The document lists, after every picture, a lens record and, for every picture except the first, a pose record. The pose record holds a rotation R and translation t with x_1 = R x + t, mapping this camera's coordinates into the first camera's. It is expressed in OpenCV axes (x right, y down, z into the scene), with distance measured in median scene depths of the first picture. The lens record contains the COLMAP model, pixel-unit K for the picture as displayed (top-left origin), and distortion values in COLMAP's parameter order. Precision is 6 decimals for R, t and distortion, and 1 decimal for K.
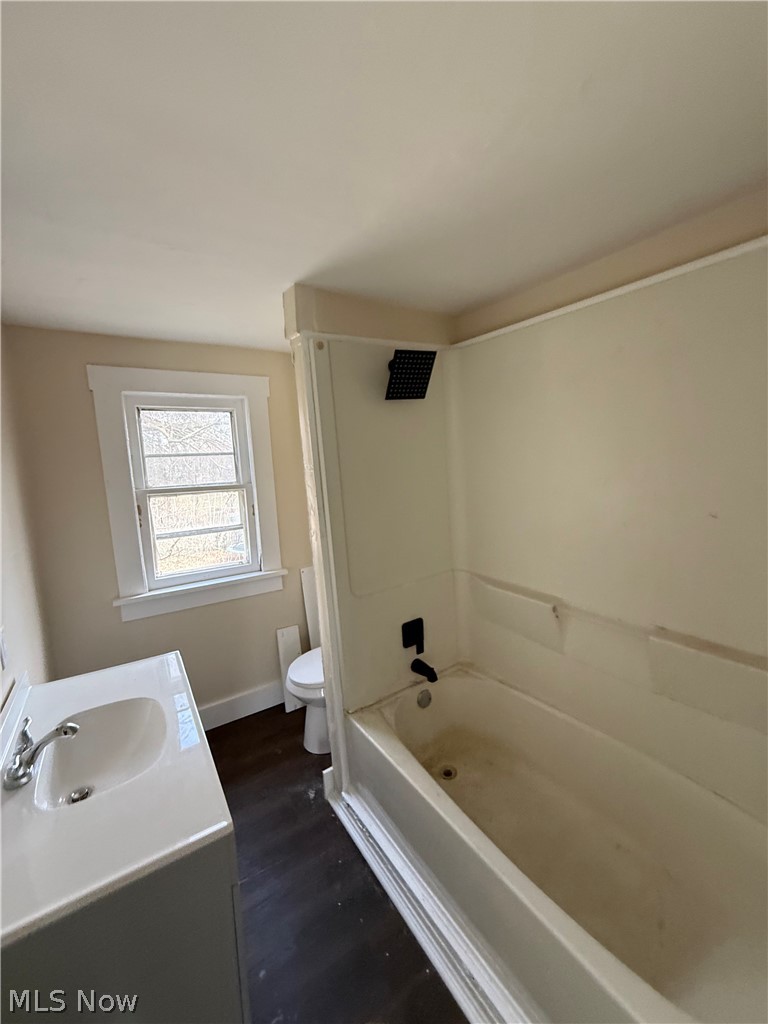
lens RADIAL K [[409.8, 0, 384.7], [0, 409.8, 510.3], [0, 0, 1]] dist [-0.000233, -0.000103]
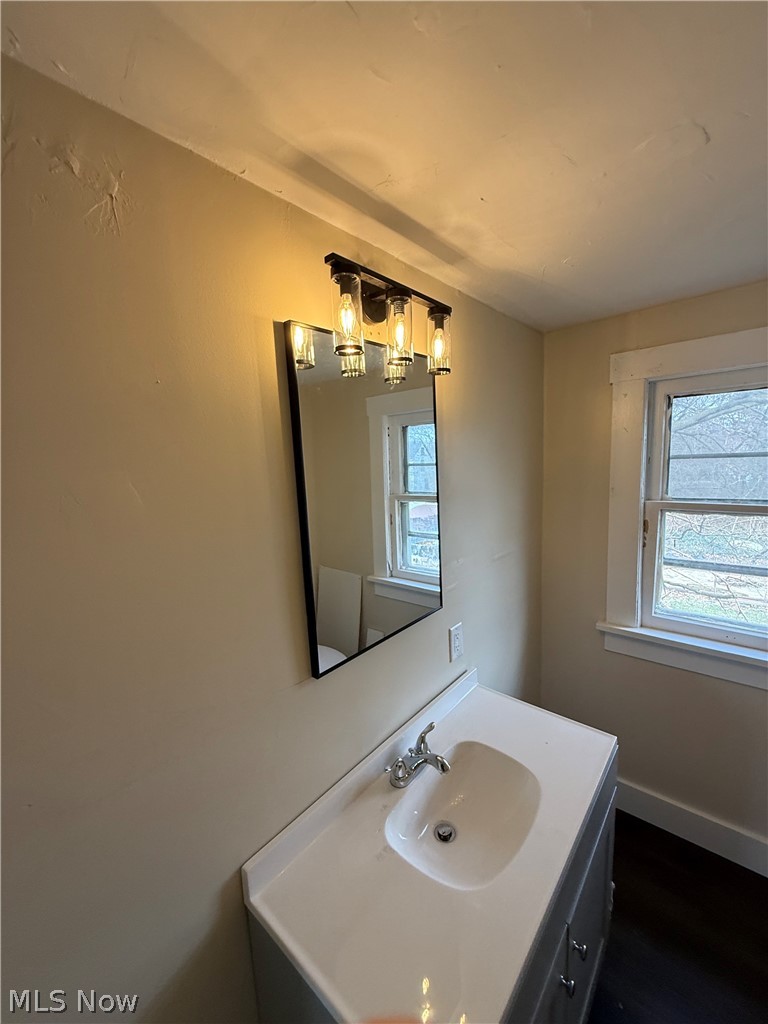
lens RADIAL K [[409.8, 0, 384.7], [0, 409.8, 510.3], [0, 0, 1]] dist [-0.000233, -0.000103]
pose [[0.287717, 0.156954, -0.944767, 0.005847], [-0.095826, 0.986247, 0.134662, -0.090374], [0.952909, 0.051789, 0.298800, 0.273464]]
